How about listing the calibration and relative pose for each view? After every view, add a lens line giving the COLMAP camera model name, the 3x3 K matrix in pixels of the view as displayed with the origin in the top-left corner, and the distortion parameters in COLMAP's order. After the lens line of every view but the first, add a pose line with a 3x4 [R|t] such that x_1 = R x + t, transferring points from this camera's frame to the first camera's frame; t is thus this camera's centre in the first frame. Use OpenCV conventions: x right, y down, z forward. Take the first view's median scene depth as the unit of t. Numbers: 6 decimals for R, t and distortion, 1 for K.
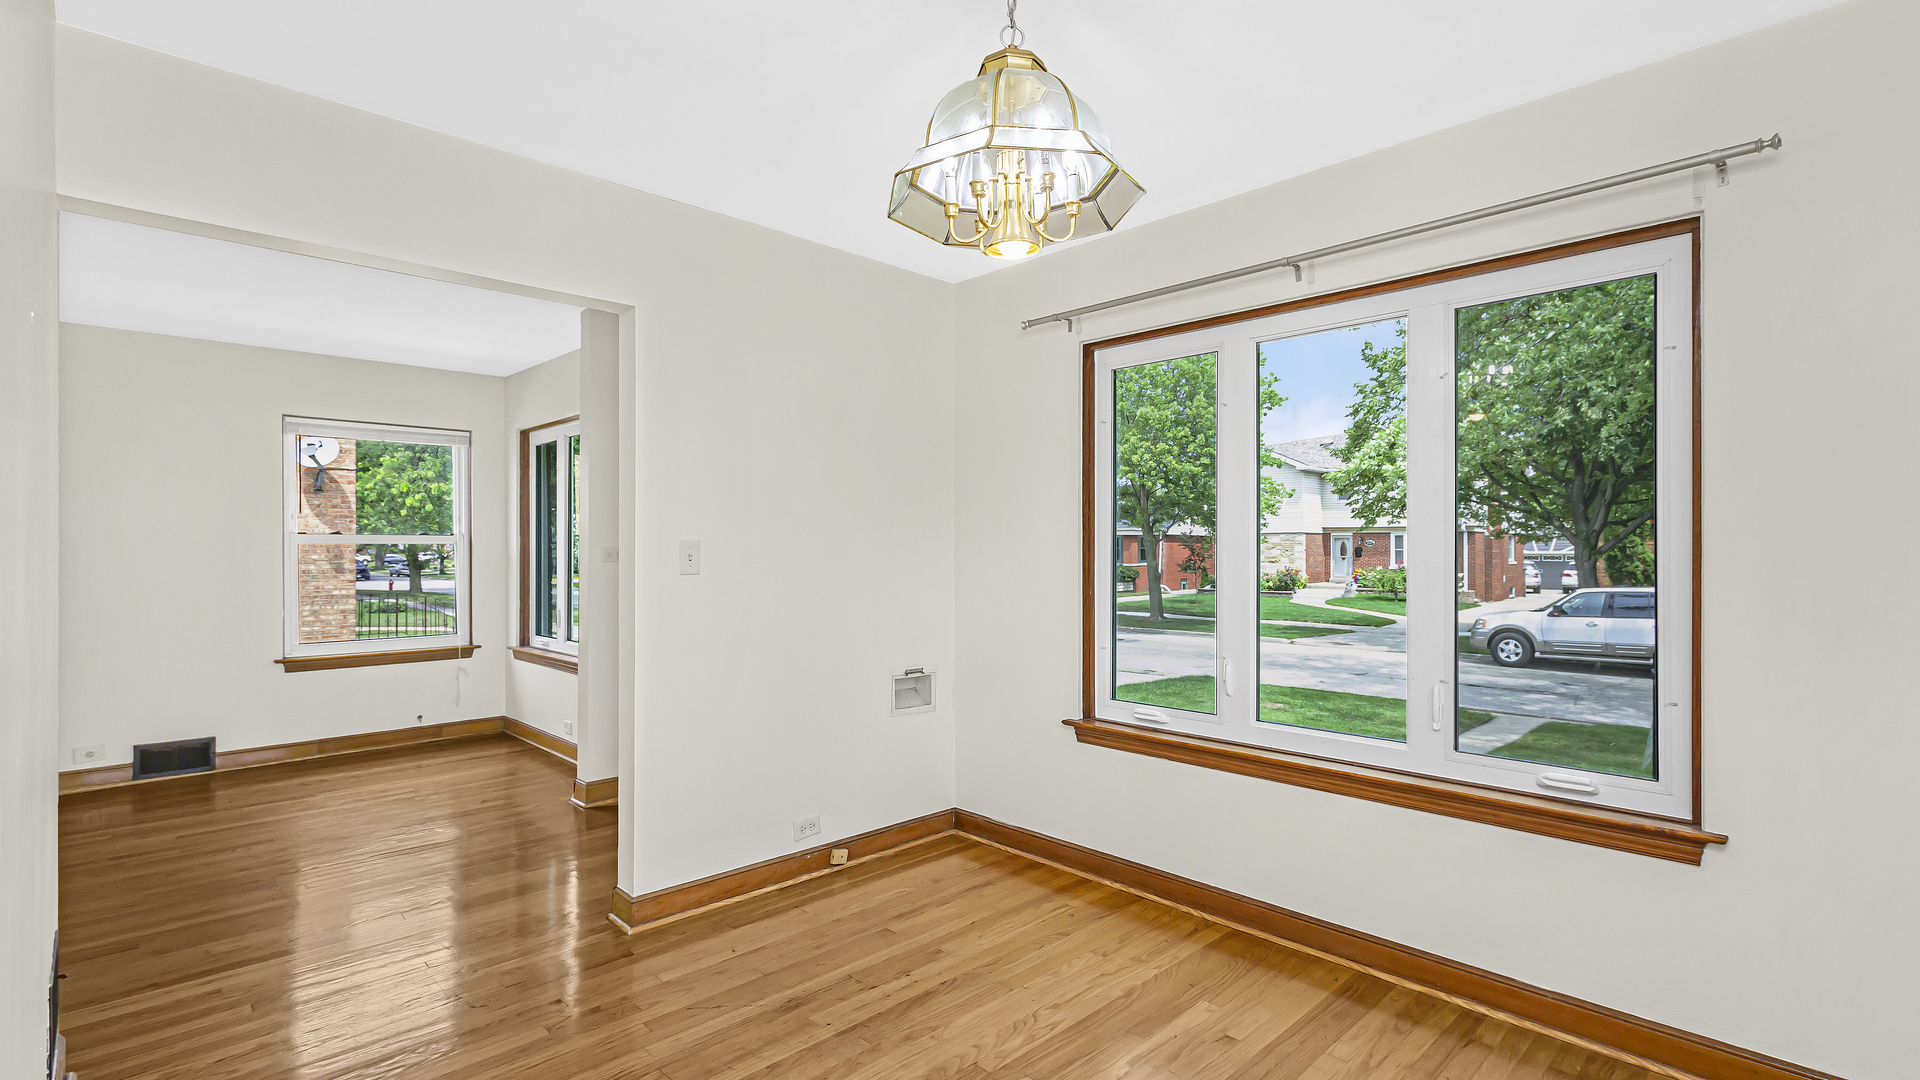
lens RADIAL K [[887.3, 0, 955.2], [0, 887.3, 534.6], [0, 0, 1]] dist [0.000104, -0.000247]
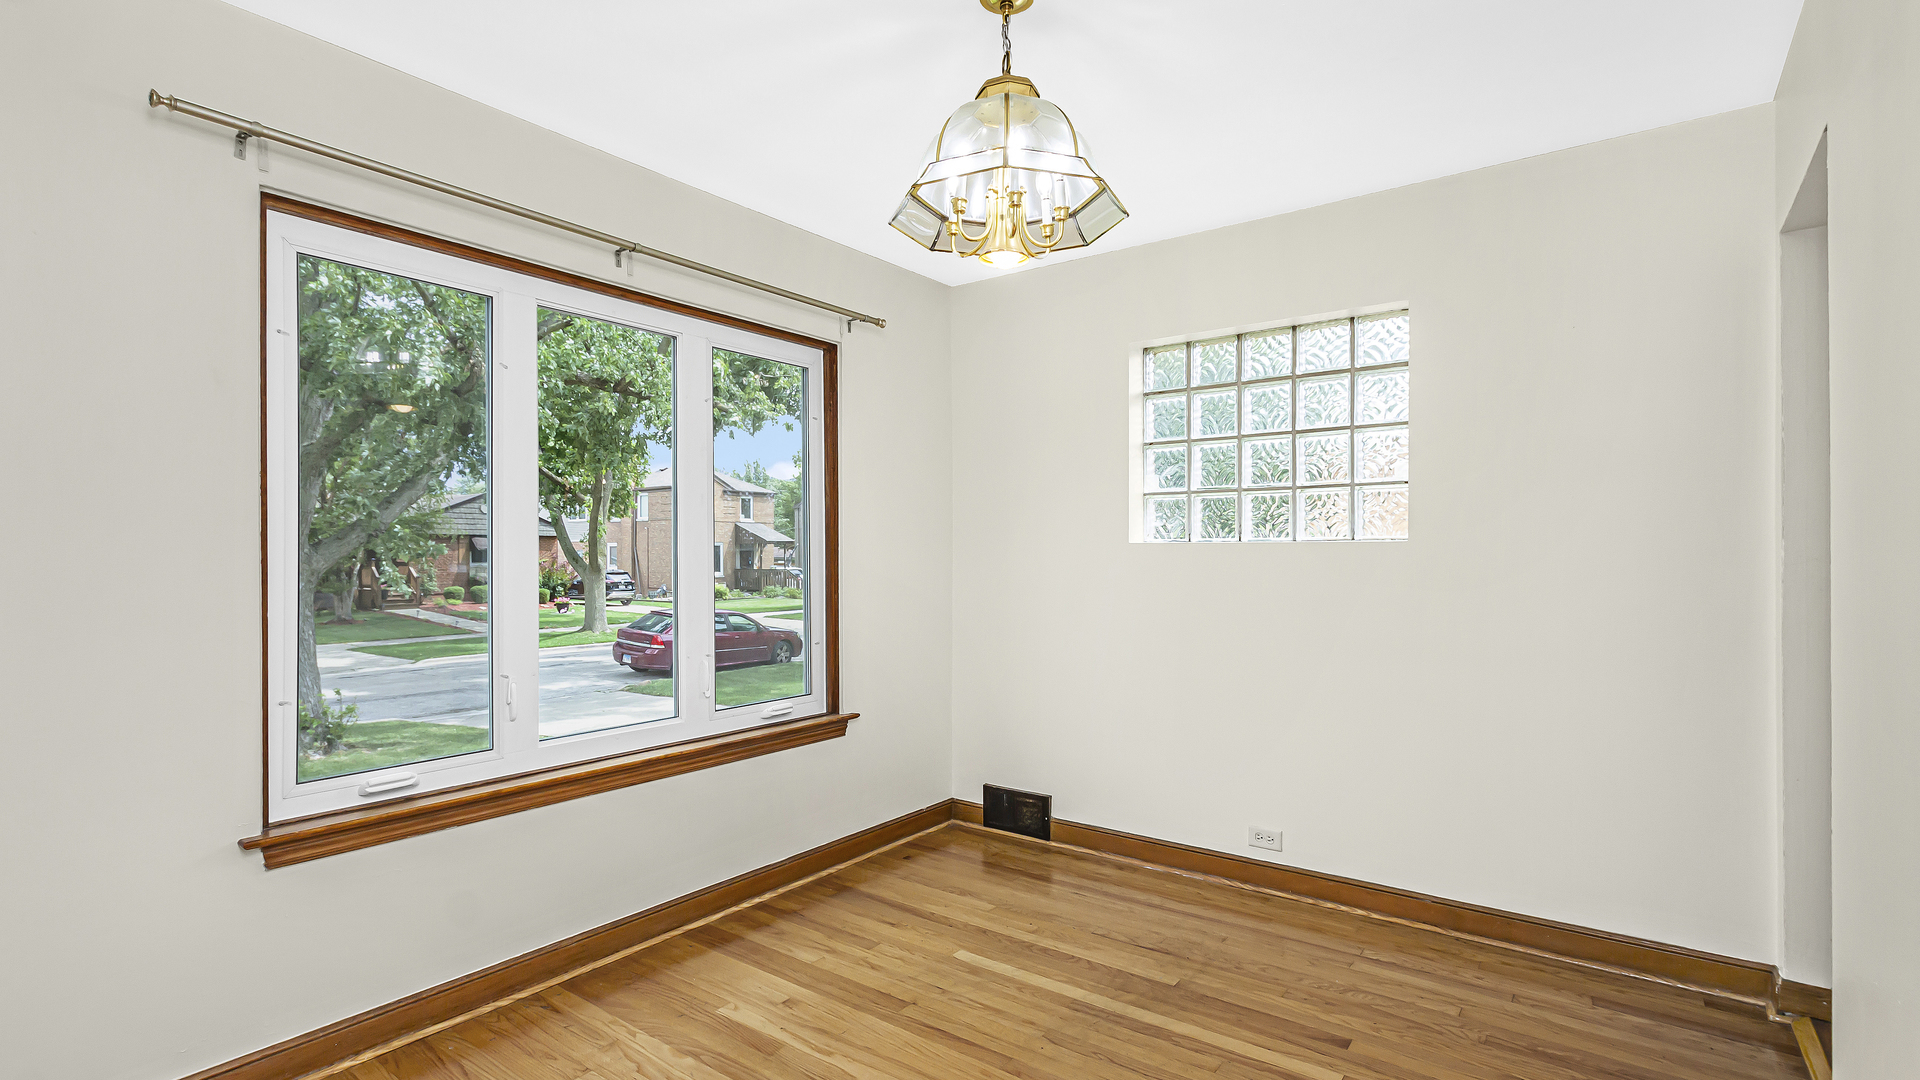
lens RADIAL K [[887.3, 0, 953.7], [0, 887.3, 559.1], [0, 0, 1]] dist [0.000104, -0.000247]
pose [[-0.172387, 0.003913, 0.985022, -0.684618], [-0.004479, 0.999979, -0.004756, 0.039153], [-0.985019, -0.005232, -0.172365, 0.878852]]
